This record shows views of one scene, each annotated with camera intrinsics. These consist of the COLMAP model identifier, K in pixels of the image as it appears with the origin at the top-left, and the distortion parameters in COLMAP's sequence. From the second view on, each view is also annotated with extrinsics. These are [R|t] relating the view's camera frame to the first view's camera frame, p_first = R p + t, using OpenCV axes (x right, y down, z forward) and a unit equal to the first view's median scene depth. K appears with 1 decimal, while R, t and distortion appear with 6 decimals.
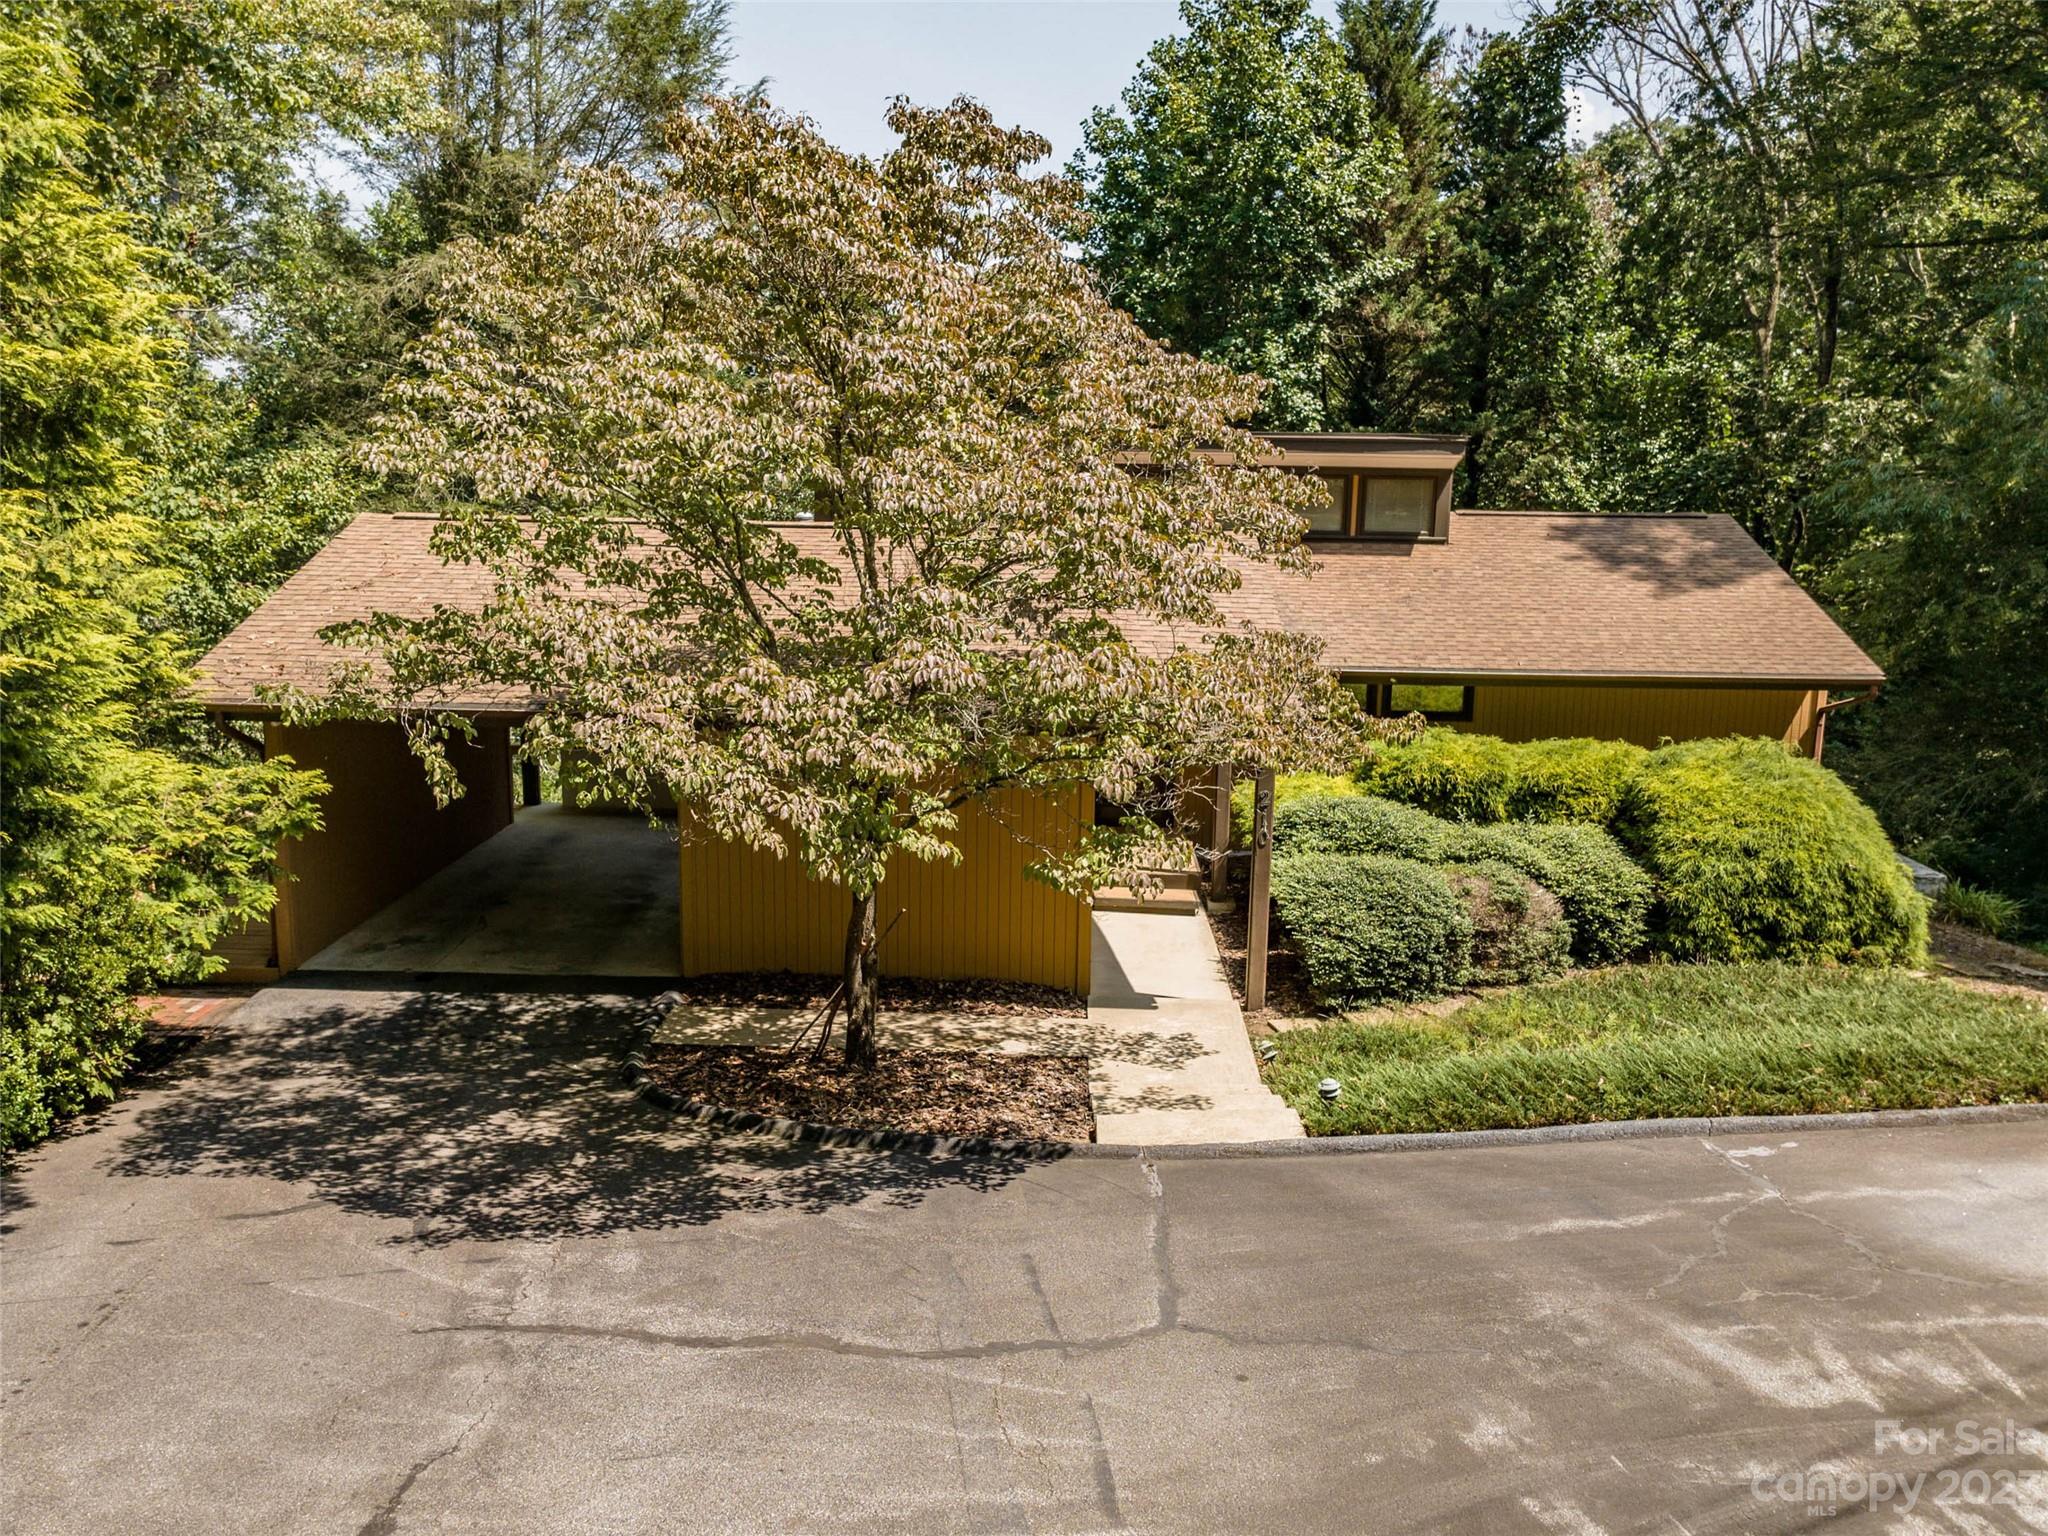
lens RADIAL K [[1563.2, 0, 1024.0], [0, 1563.2, 768.0], [0, 0, 1]] dist [-0.029113, -0.006630]
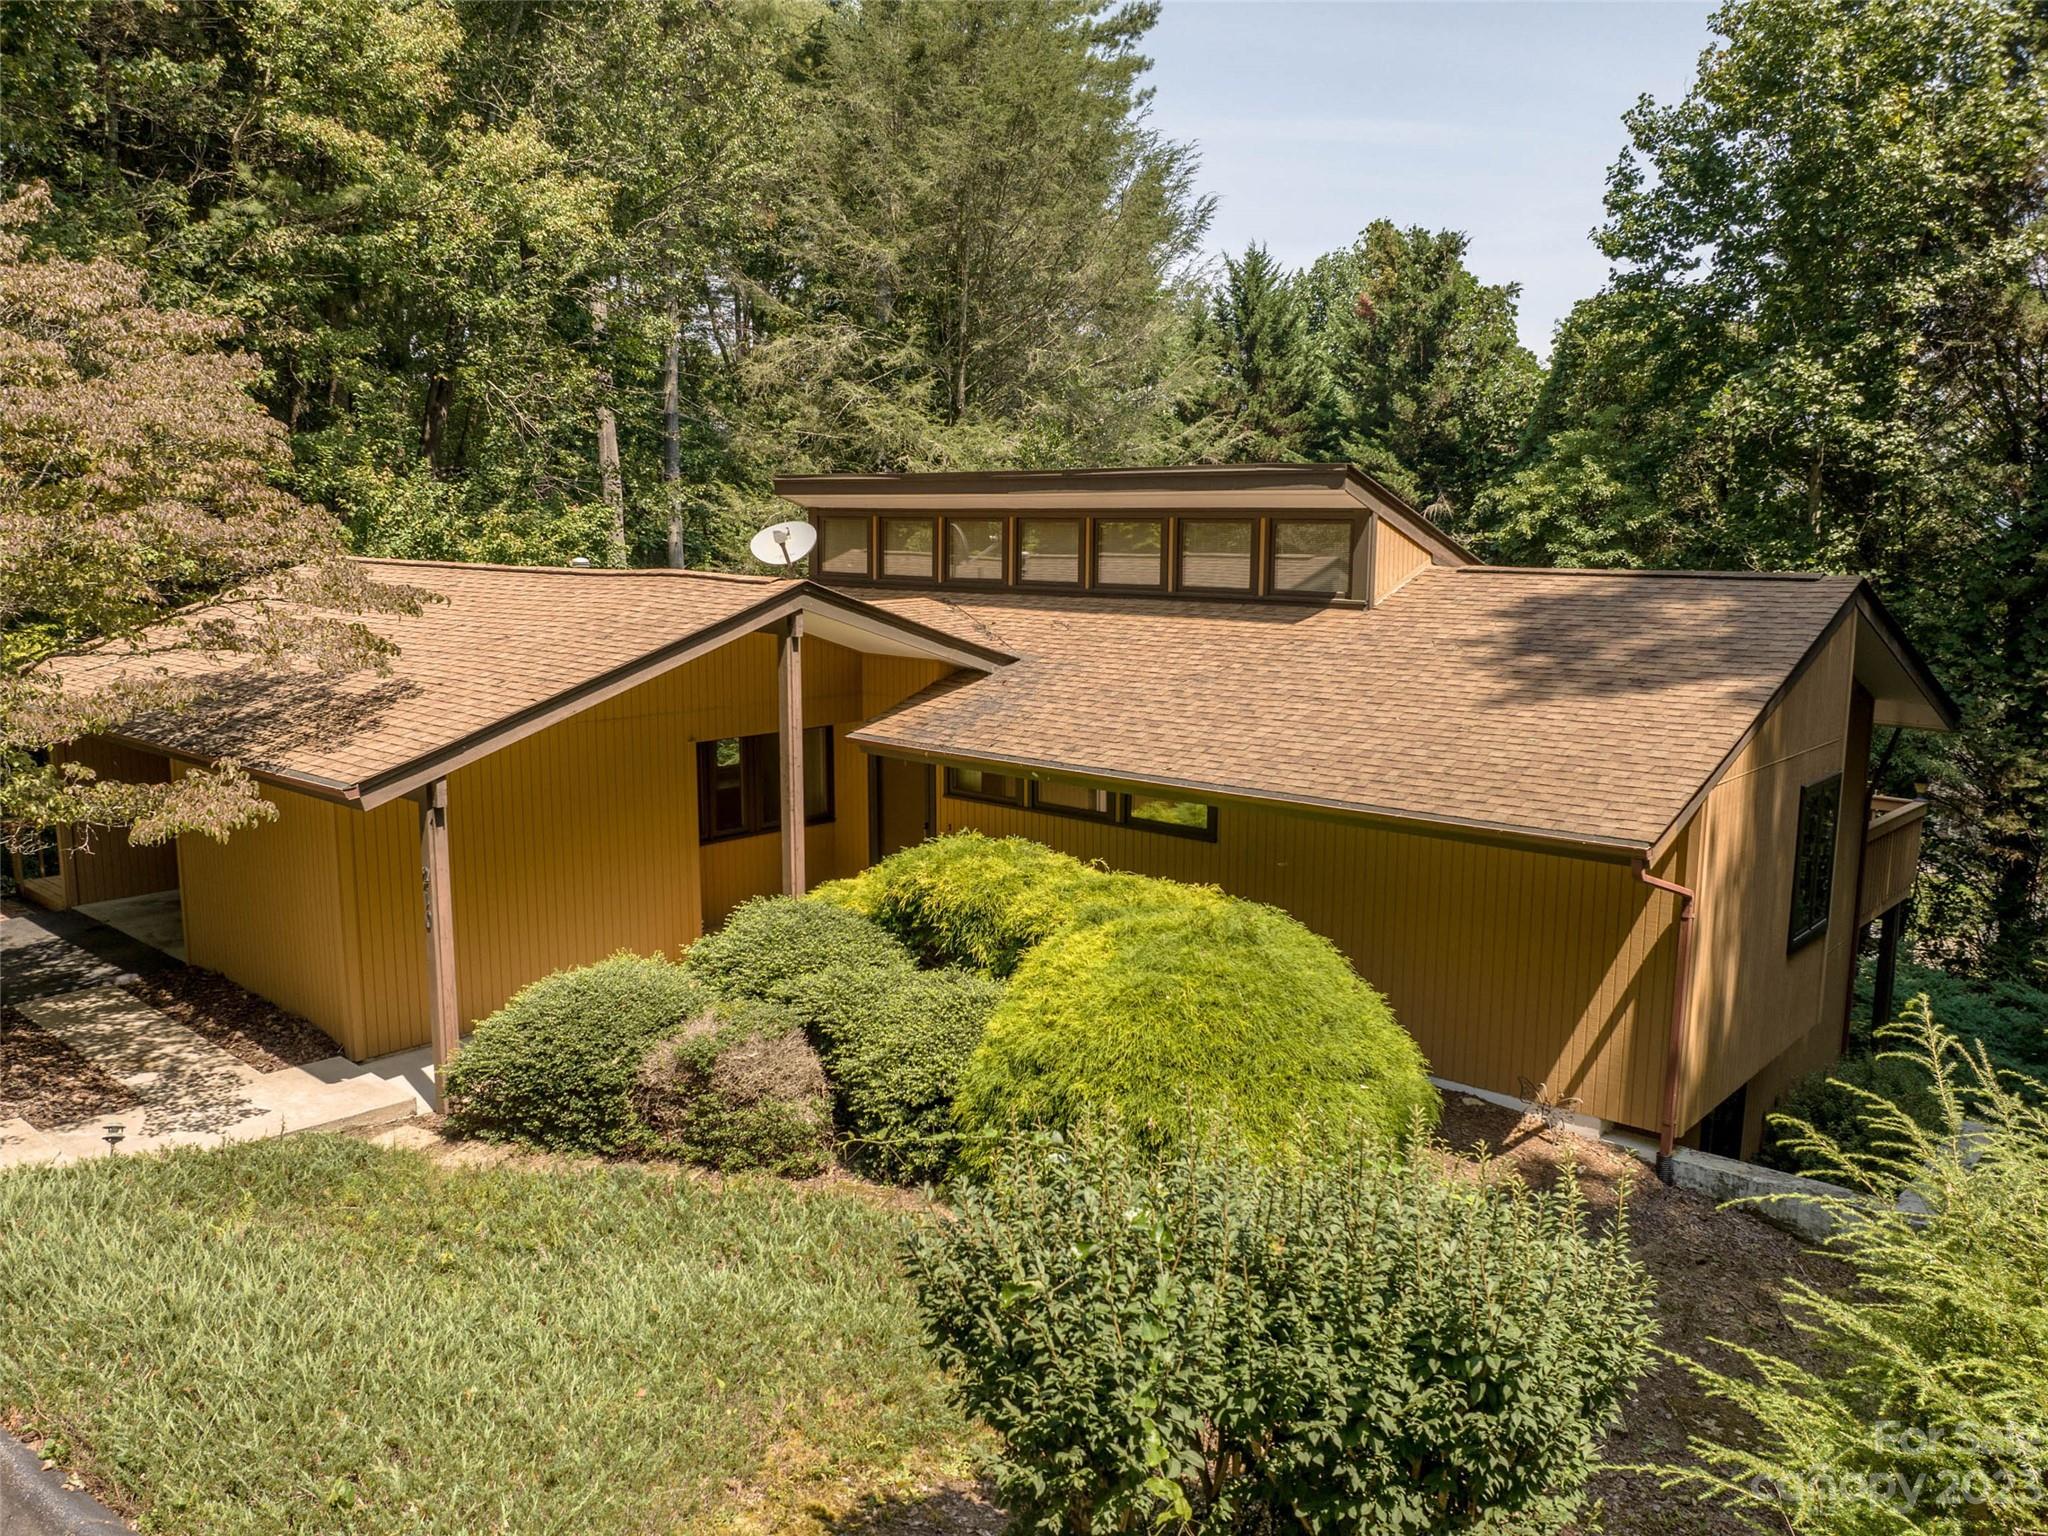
lens RADIAL K [[1563.2, 0, 1024.0], [0, 1563.2, 768.0], [0, 0, 1]] dist [-0.029113, -0.006630]
pose [[0.767091, 0.092463, -0.634841, 1.016049], [-0.115060, 0.993343, 0.005649, -0.090725], [0.631137, 0.068712, 0.772622, 0.552603]]
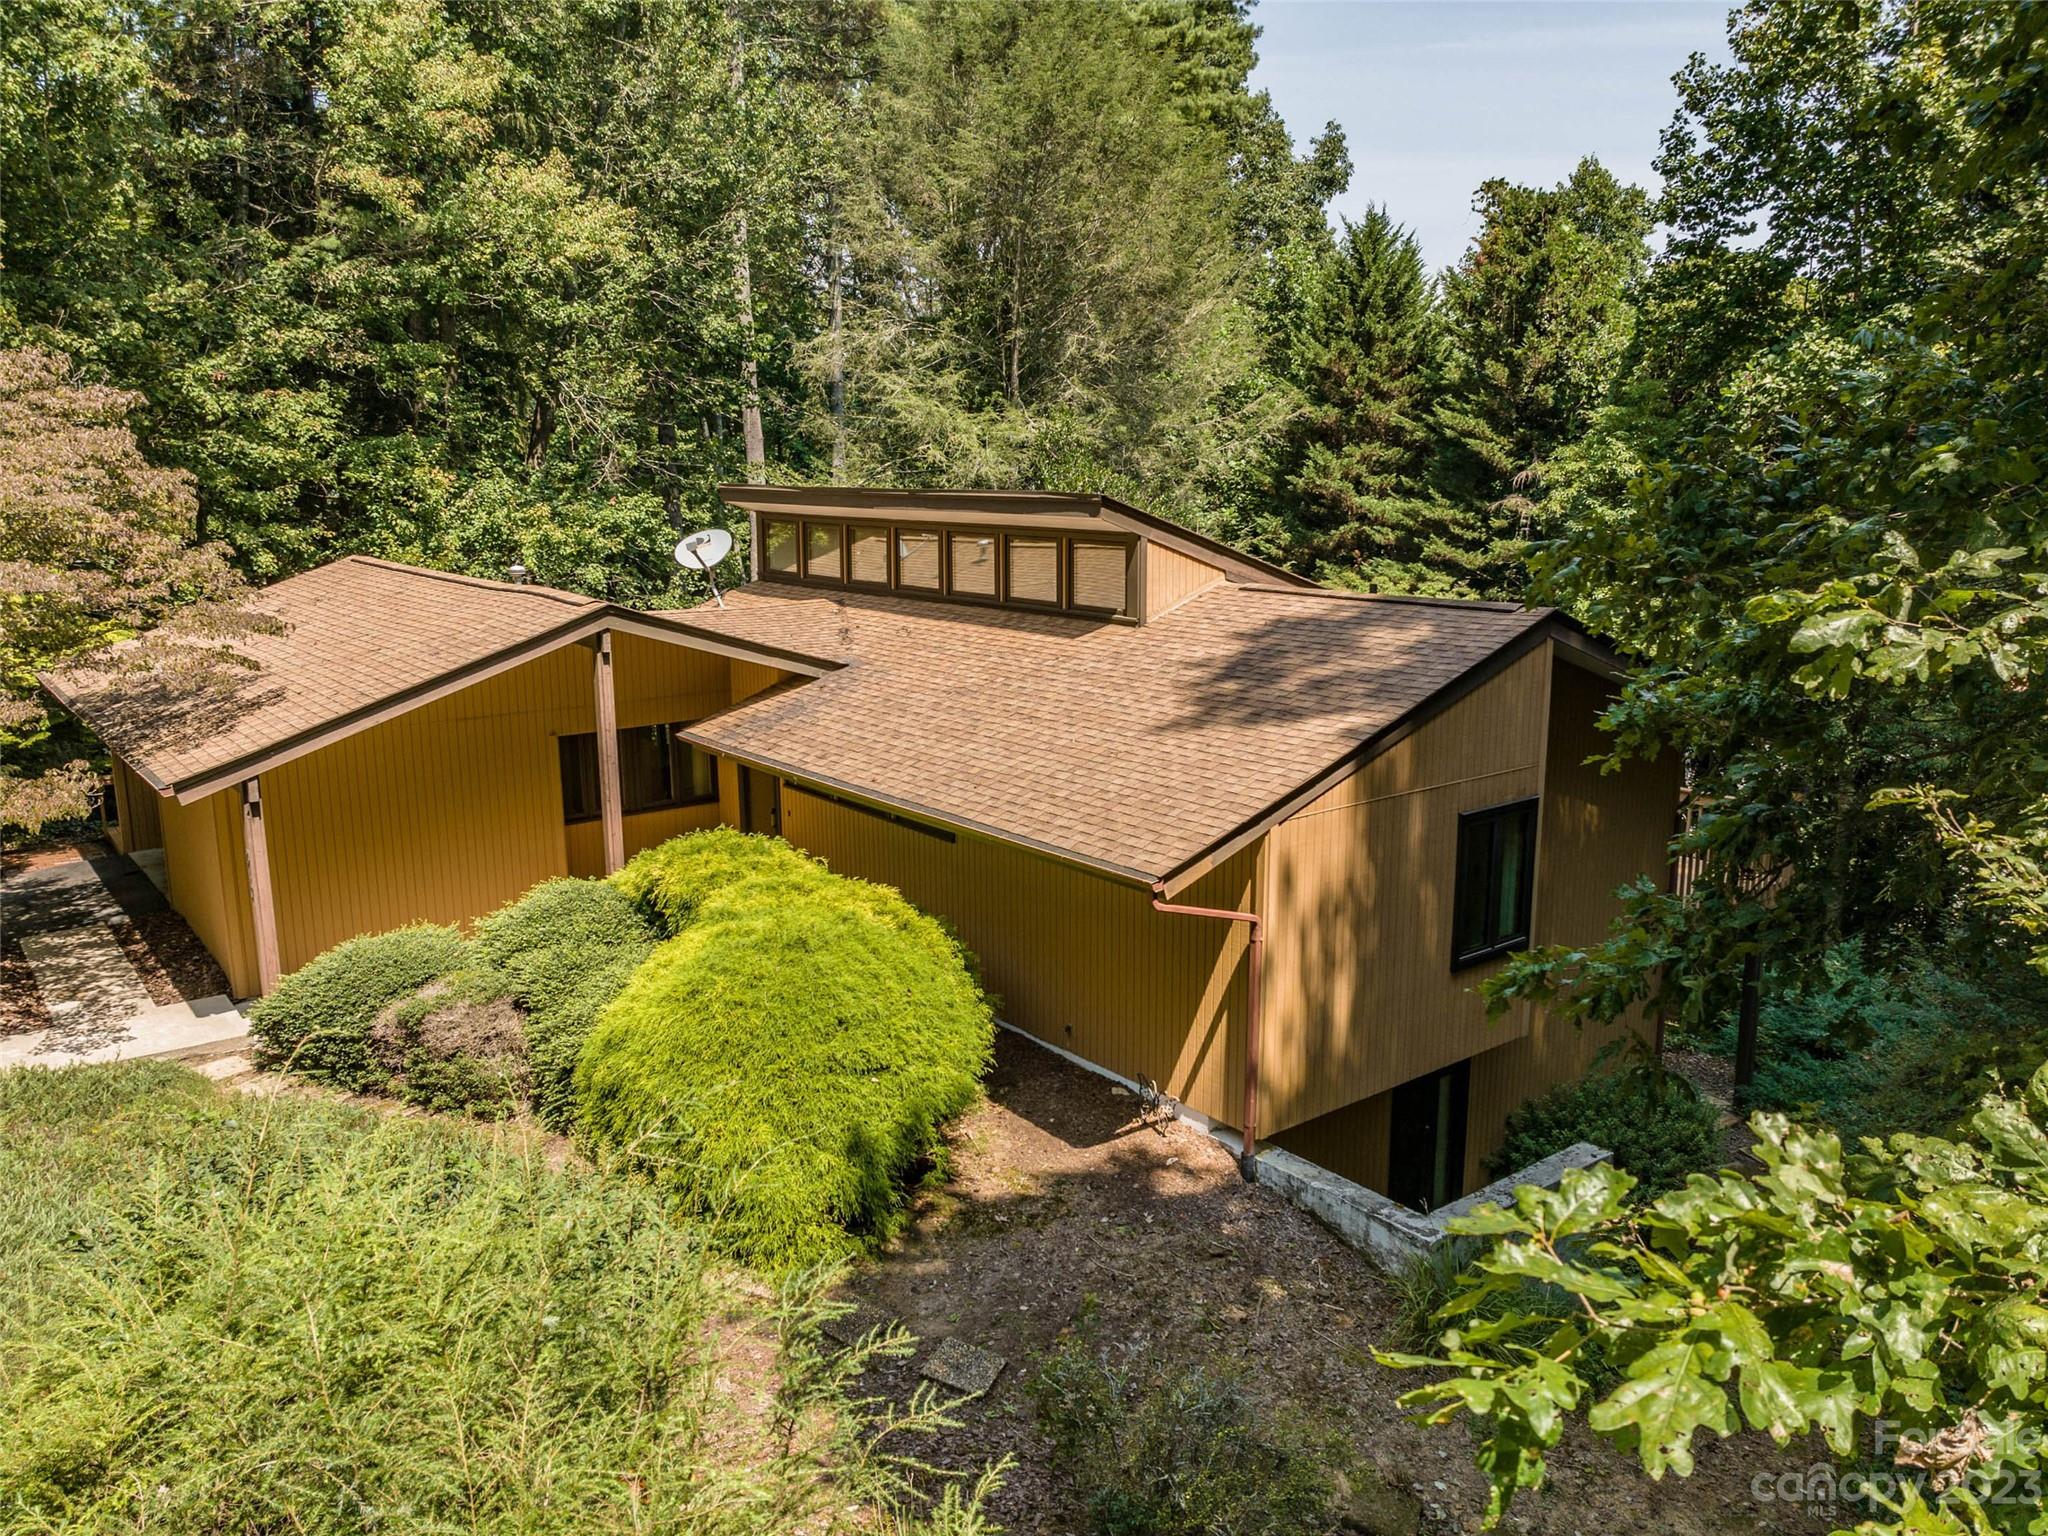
lens RADIAL K [[1533.2, 0, 1024.0], [0, 1533.2, 768.0], [0, 0, 1]] dist [-0.021319, 0.004828]
pose [[0.638327, 0.139431, -0.757032, 1.361510], [-0.129953, 0.988862, 0.072554, -0.199736], [0.758717, 0.052065, 0.649336, 0.749542]]
